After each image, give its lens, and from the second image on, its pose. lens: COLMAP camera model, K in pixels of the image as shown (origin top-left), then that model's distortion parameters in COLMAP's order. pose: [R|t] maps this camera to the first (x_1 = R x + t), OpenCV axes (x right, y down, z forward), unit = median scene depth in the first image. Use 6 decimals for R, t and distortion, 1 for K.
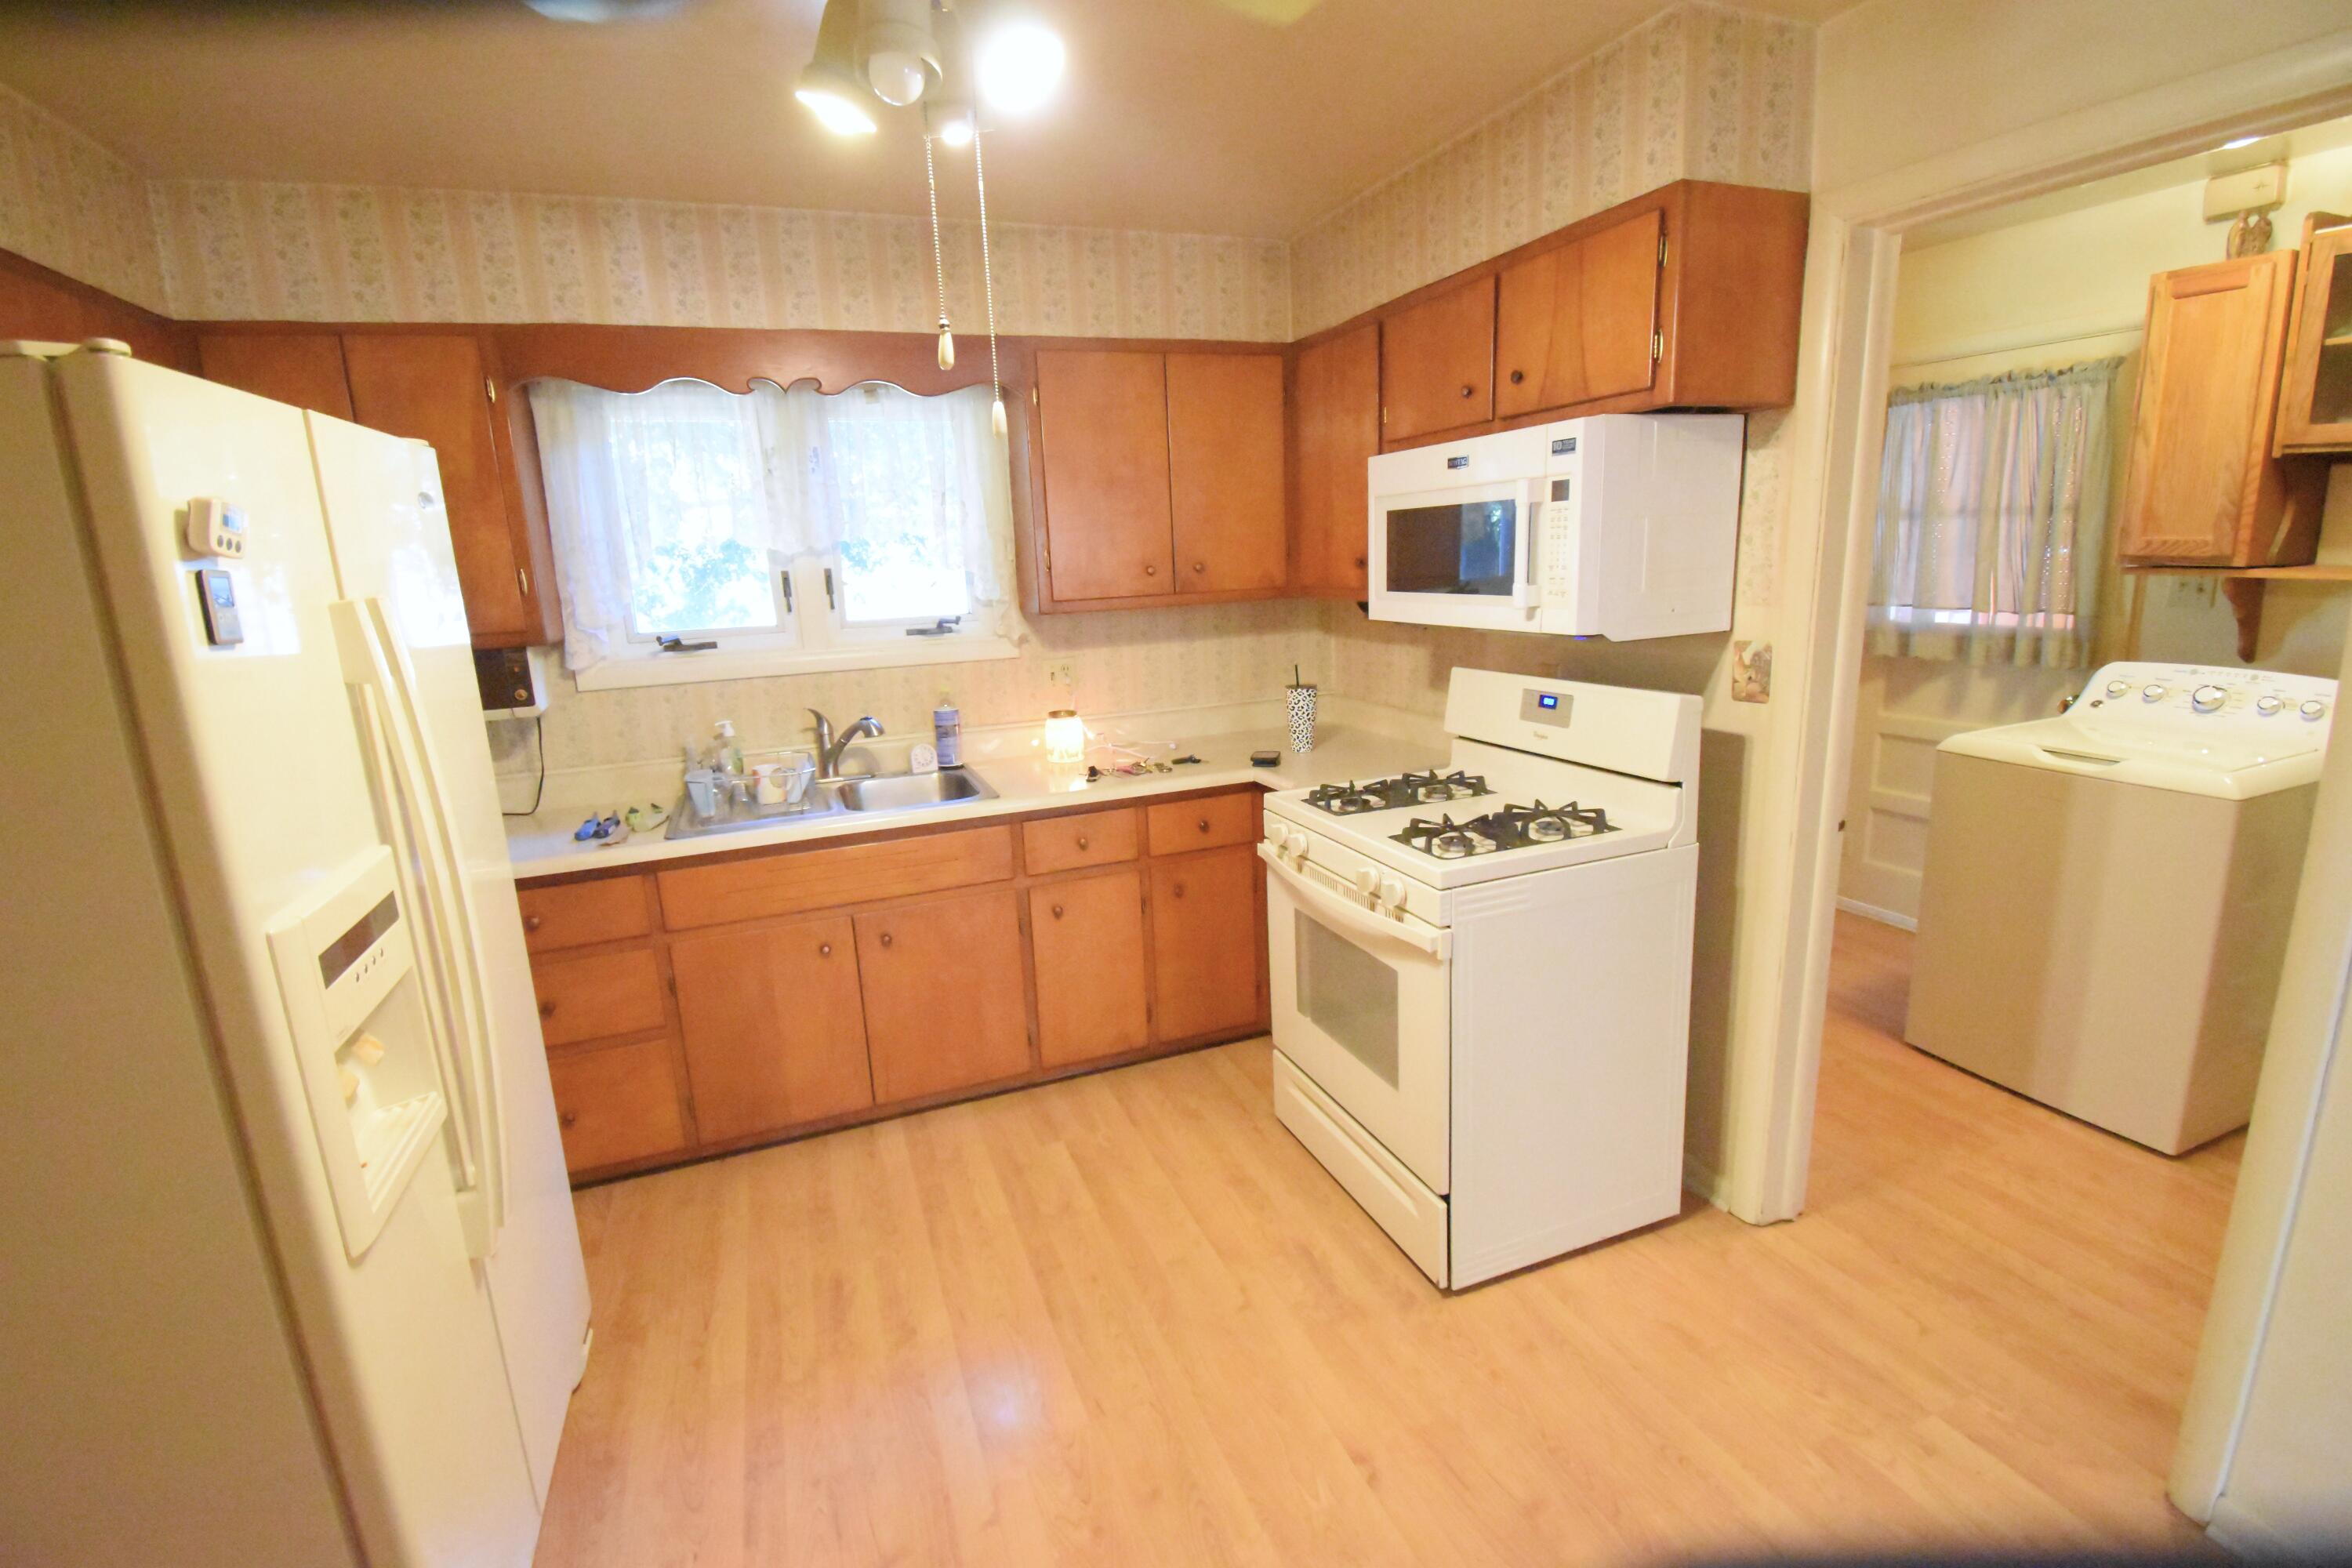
lens RADIAL K [[1037.8, 0, 1181.8], [0, 1037.8, 781.6], [0, 0, 1]] dist [0.008809, -0.017135]
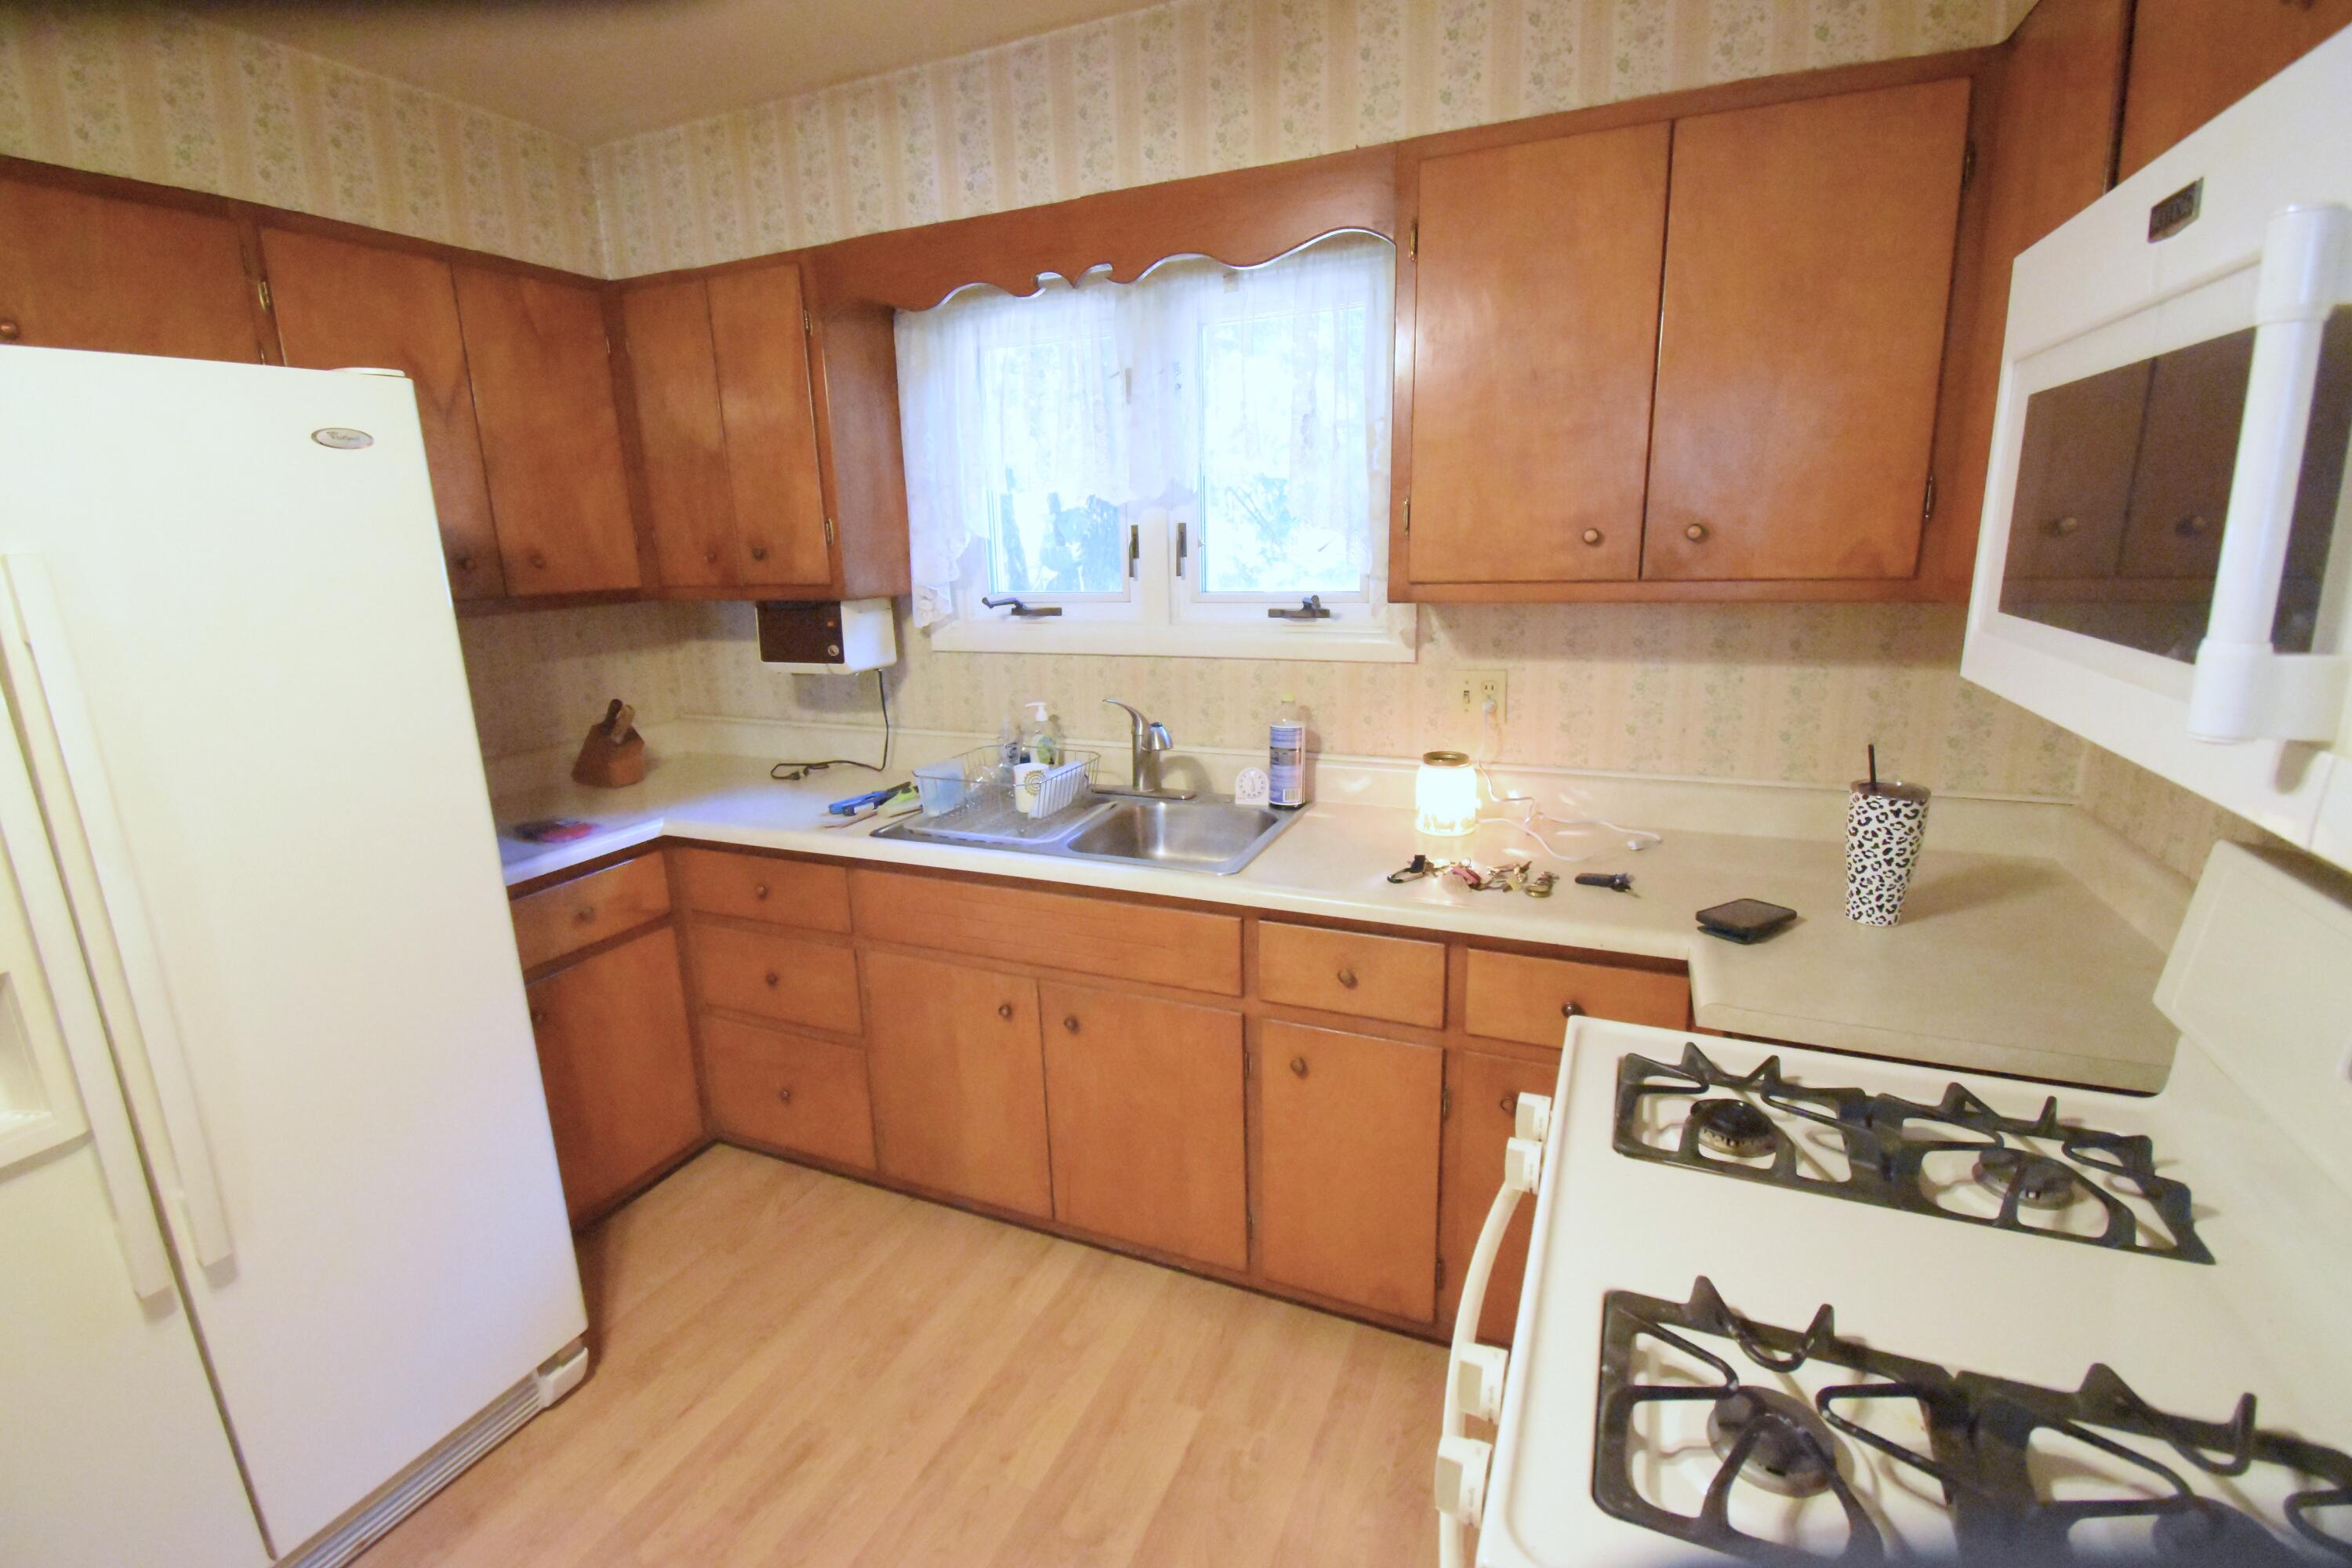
lens RADIAL K [[1037.8, 0, 1173.4], [0, 1037.8, 780.5], [0, 0, 1]] dist [0.008809, -0.017135]
pose [[0.706211, 0.186870, -0.682895, 0.236117], [-0.158312, 0.981796, 0.104945, -0.106213], [0.690074, 0.033998, 0.722940, 0.484835]]
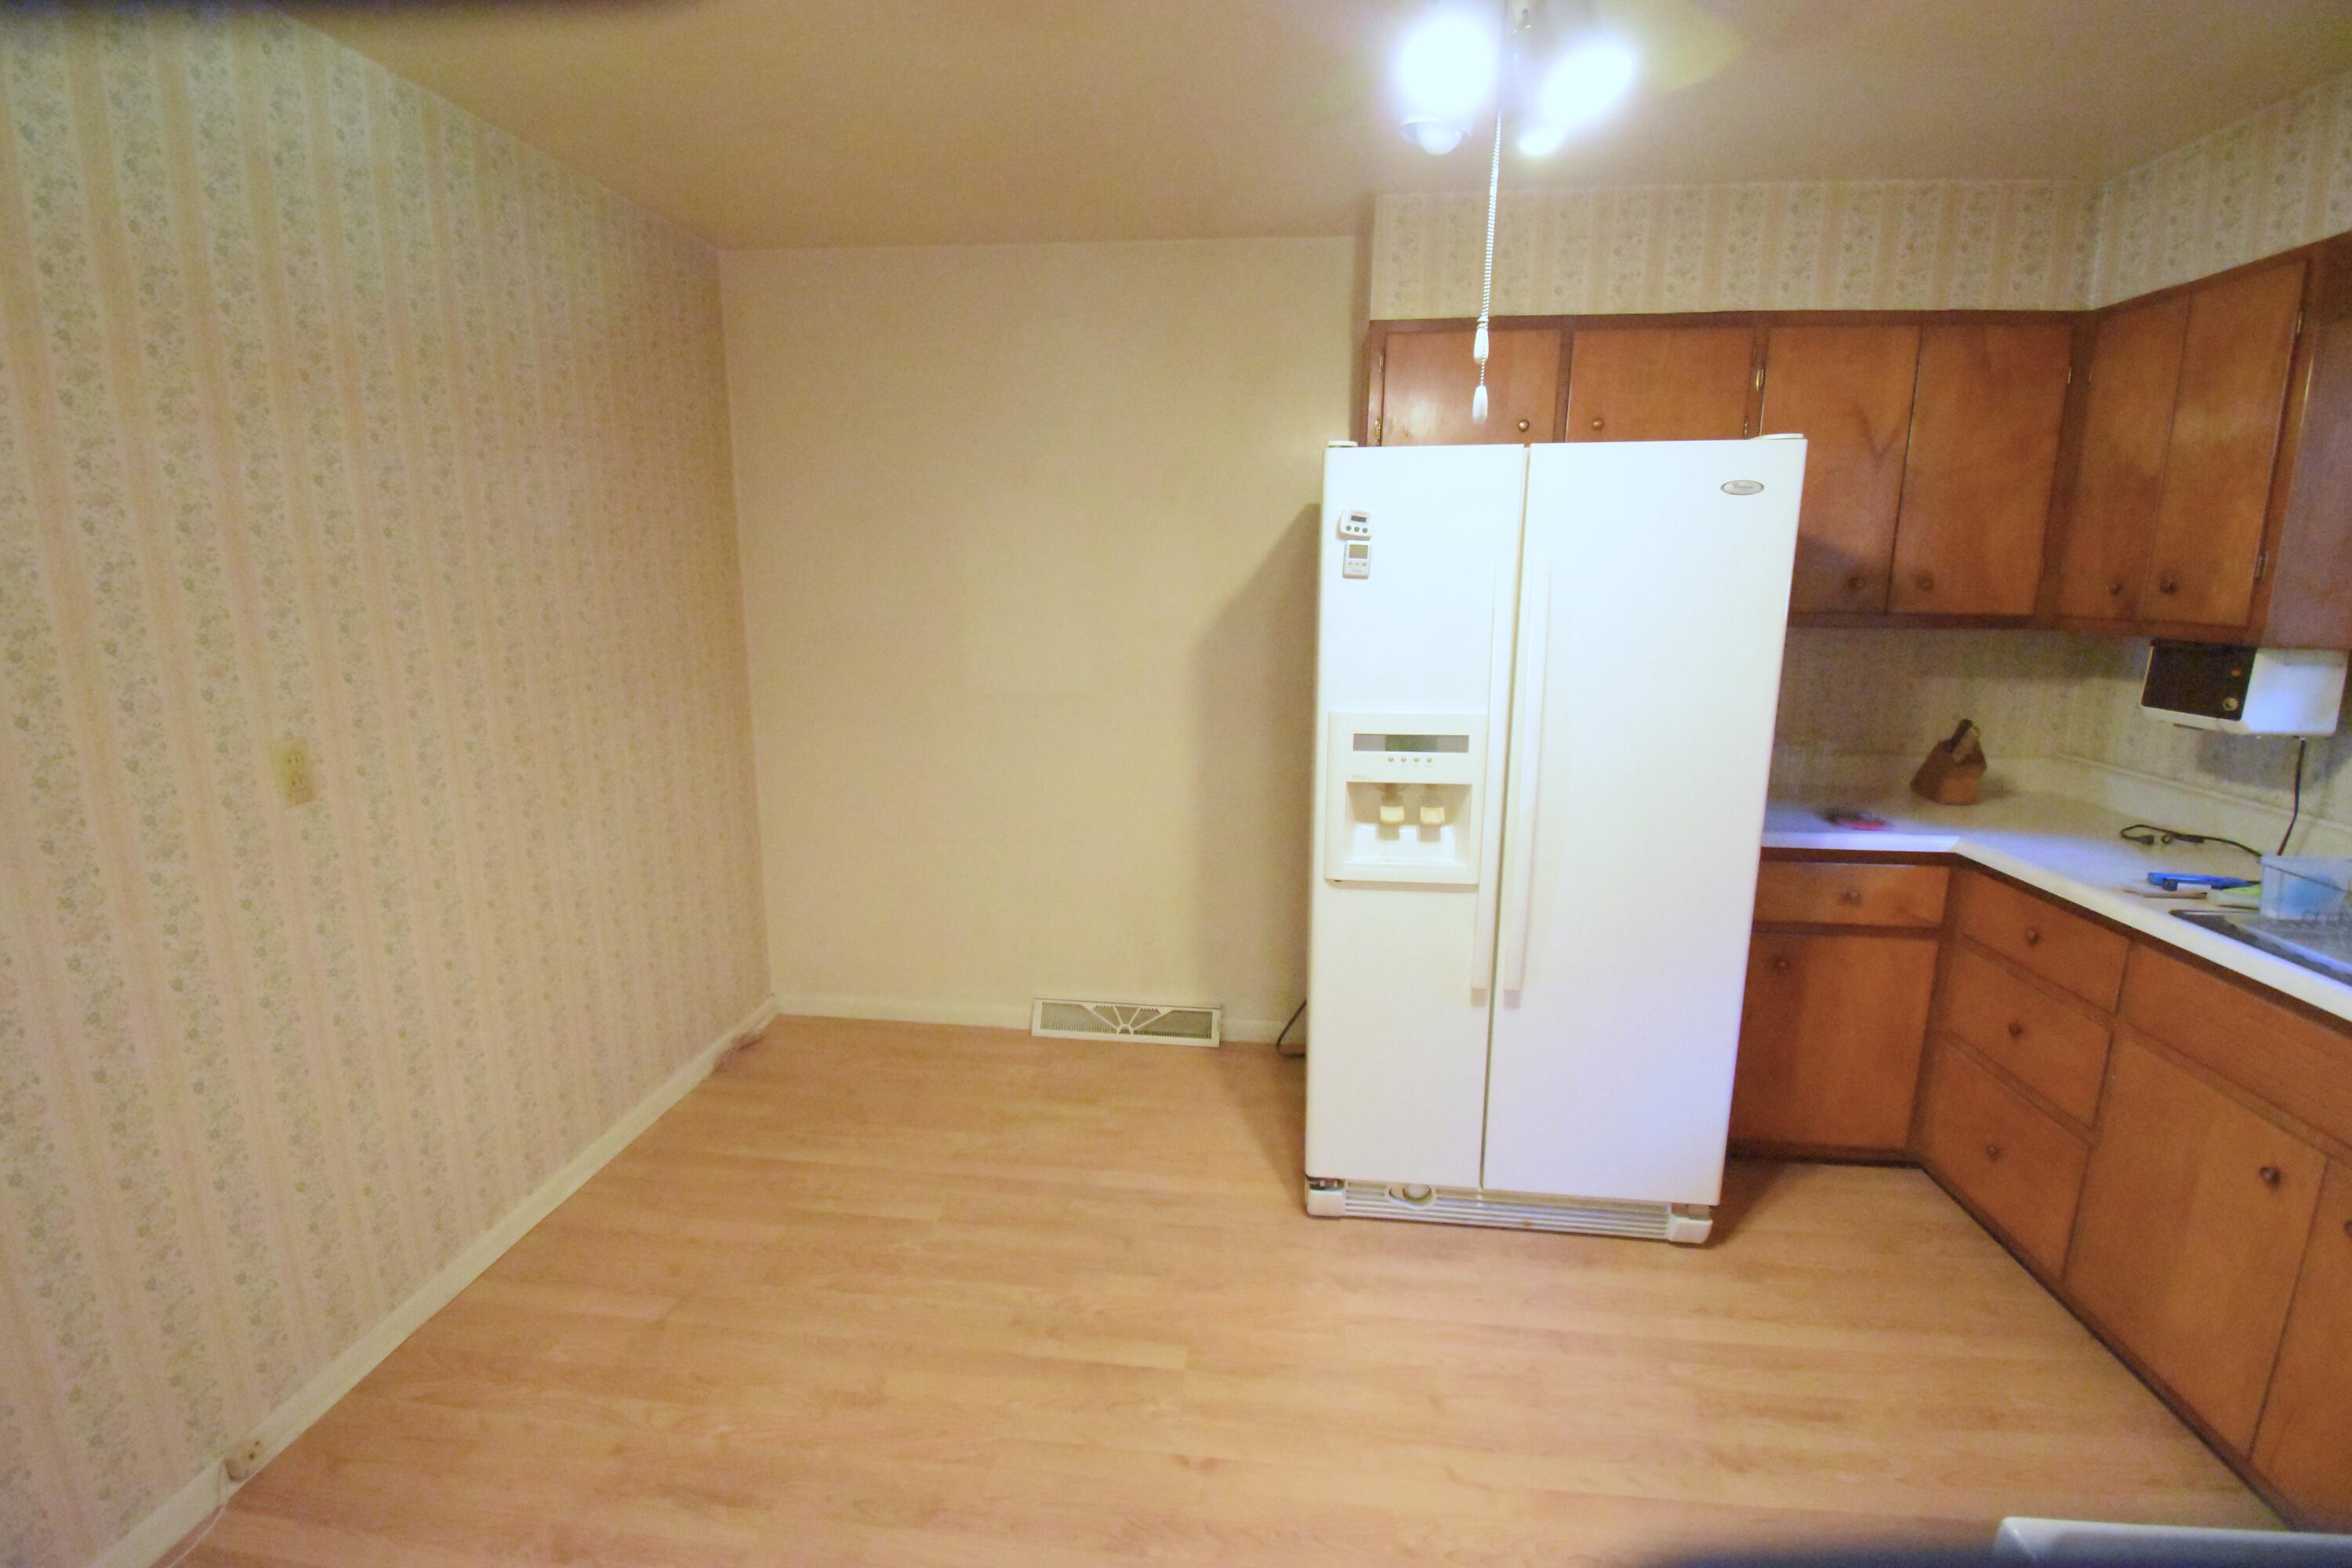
lens RADIAL K [[1037.8, 0, 1168.0], [0, 1037.8, 774.8], [0, 0, 1]] dist [0.008809, -0.017135]
pose [[-0.465112, 0.210158, -0.859944, 0.407687], [-0.182114, 0.927920, 0.325269, -0.130084], [0.866317, 0.307894, -0.393314, 0.562626]]
